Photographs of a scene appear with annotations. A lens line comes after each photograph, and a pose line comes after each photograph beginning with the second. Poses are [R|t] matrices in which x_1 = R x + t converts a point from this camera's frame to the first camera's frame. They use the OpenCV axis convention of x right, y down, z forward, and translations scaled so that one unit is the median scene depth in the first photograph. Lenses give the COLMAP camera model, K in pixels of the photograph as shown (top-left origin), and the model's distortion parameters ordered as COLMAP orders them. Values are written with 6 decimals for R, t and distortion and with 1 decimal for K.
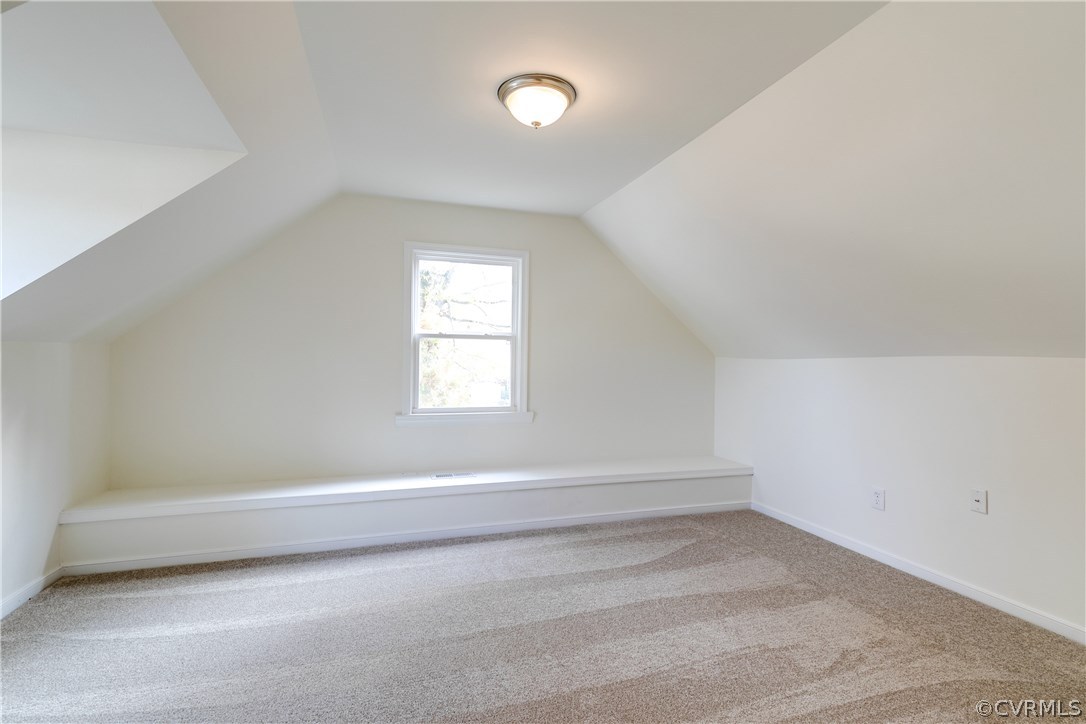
lens RADIAL K [[502.1, 0, 558.8], [0, 502.1, 356.3], [0, 0, 1]] dist [0.004700, -0.000846]
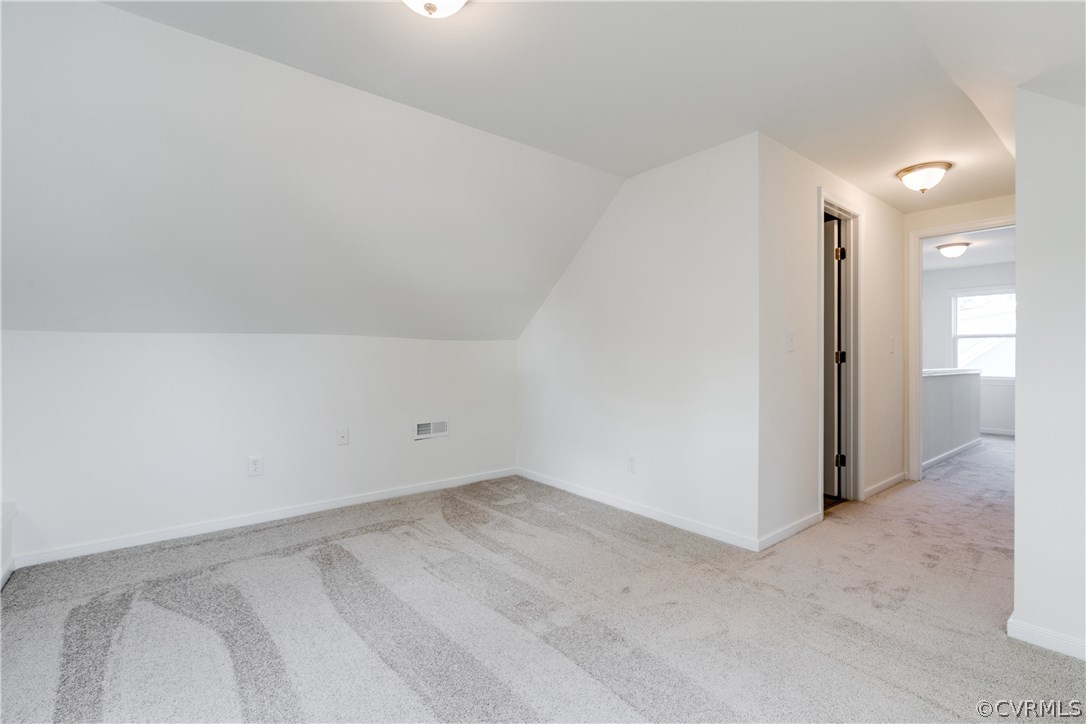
lens RADIAL K [[502.1, 0, 558.8], [0, 502.1, 356.3], [0, 0, 1]] dist [0.004700, -0.000846]
pose [[-0.361233, -0.013118, 0.932383, -0.681144], [-0.013277, 0.999872, 0.008923, 0.038779], [-0.932381, -0.009156, -0.361361, 0.923970]]
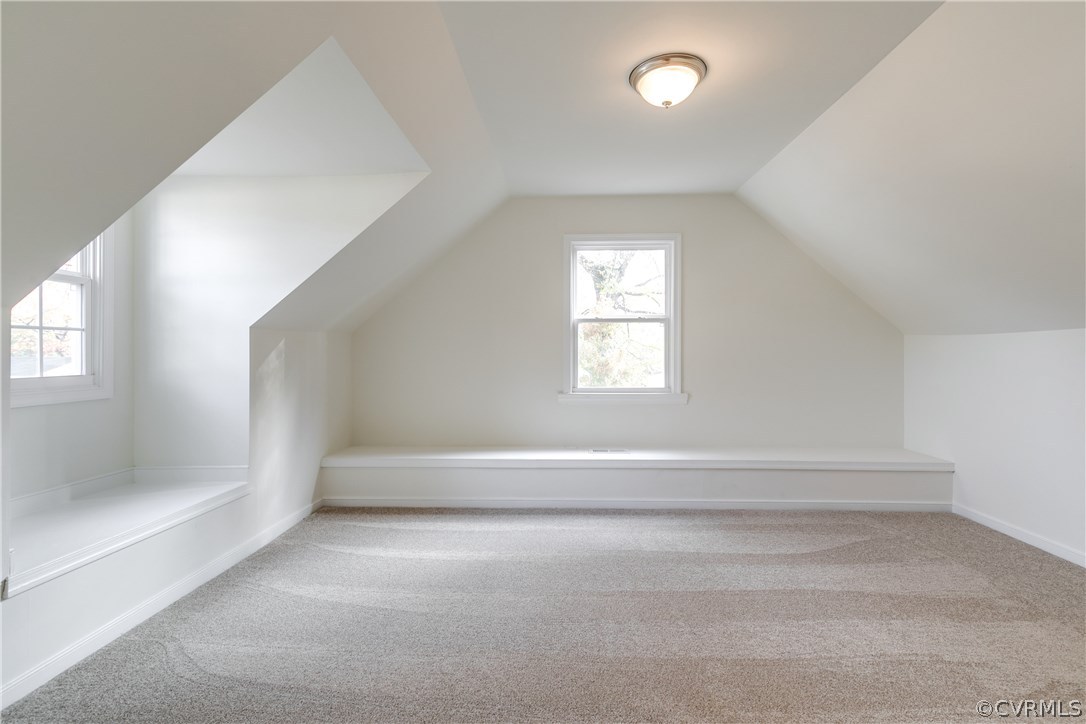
lens RADIAL K [[495.7, 0, 562.4], [0, 495.7, 351.6], [0, 0, 1]] dist [-0.000414, -0.000474]
pose [[0.937702, -0.011676, -0.347244, 0.086105], [0.012859, 0.999917, 0.001105, 0.033244], [0.347202, -0.005501, 0.937774, -0.018482]]
